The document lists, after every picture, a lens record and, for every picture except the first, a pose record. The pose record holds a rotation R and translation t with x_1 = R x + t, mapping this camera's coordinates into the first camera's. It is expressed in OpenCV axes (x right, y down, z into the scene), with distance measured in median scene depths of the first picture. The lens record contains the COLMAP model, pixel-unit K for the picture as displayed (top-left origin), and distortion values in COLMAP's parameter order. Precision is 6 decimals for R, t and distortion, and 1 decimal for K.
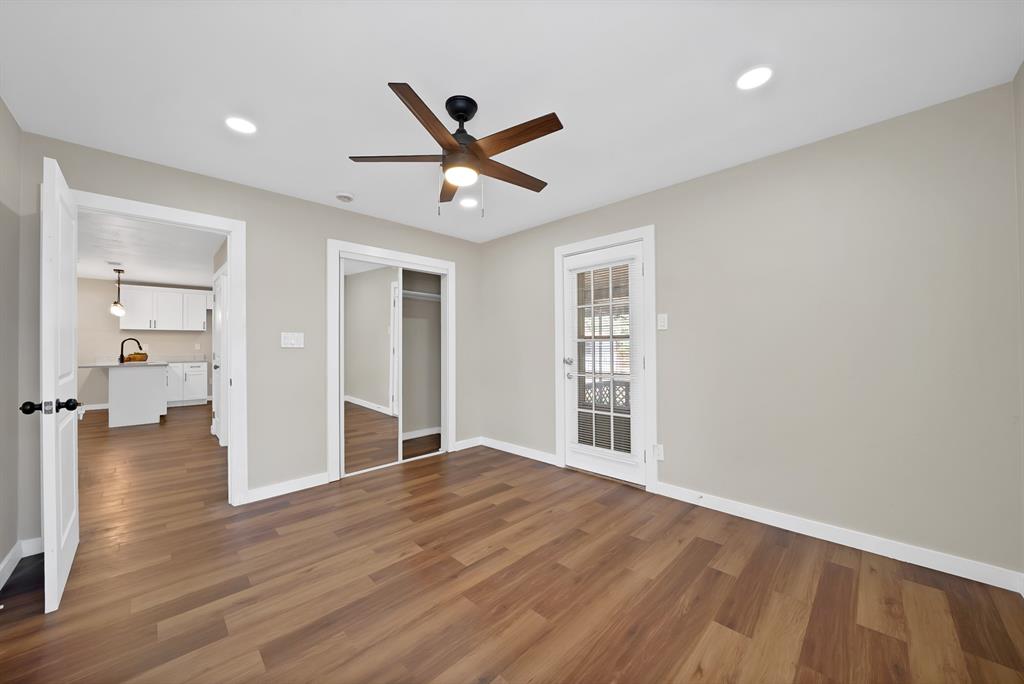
lens RADIAL K [[375.0, 0, 503.2], [0, 375.0, 343.1], [0, 0, 1]] dist [-0.012170, 0.000035]
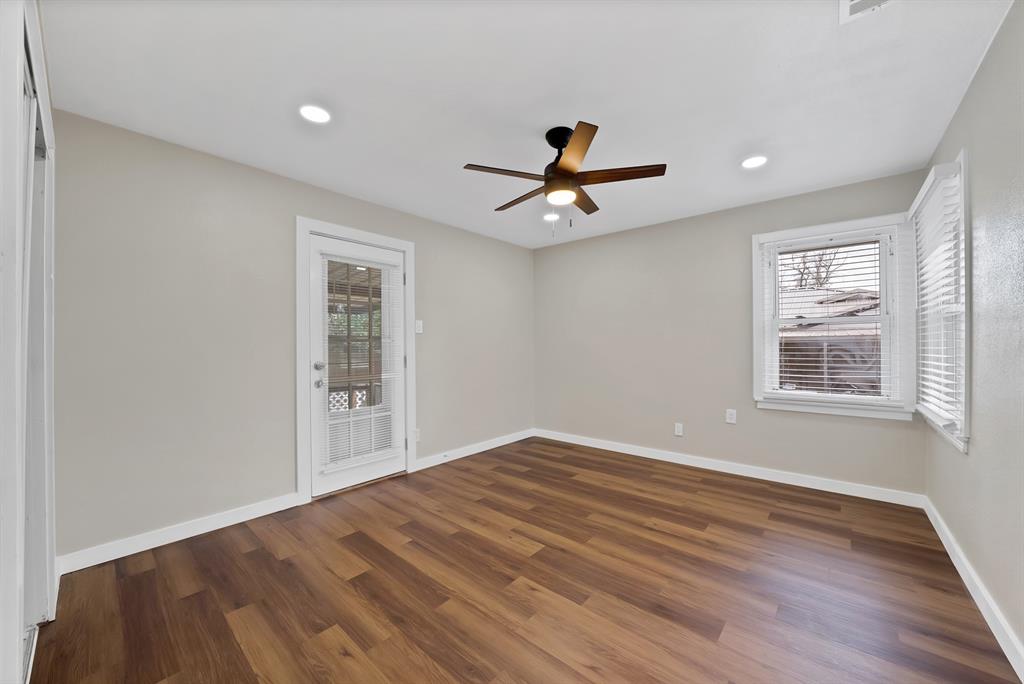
lens RADIAL K [[375.0, 0, 503.1], [0, 375.0, 346.8], [0, 0, 1]] dist [-0.012170, 0.000035]
pose [[-0.071116, 0.001691, 0.997467, -0.836237], [-0.005288, 0.999984, -0.002073, 0.009066], [-0.997454, -0.005422, -0.071106, 0.847814]]
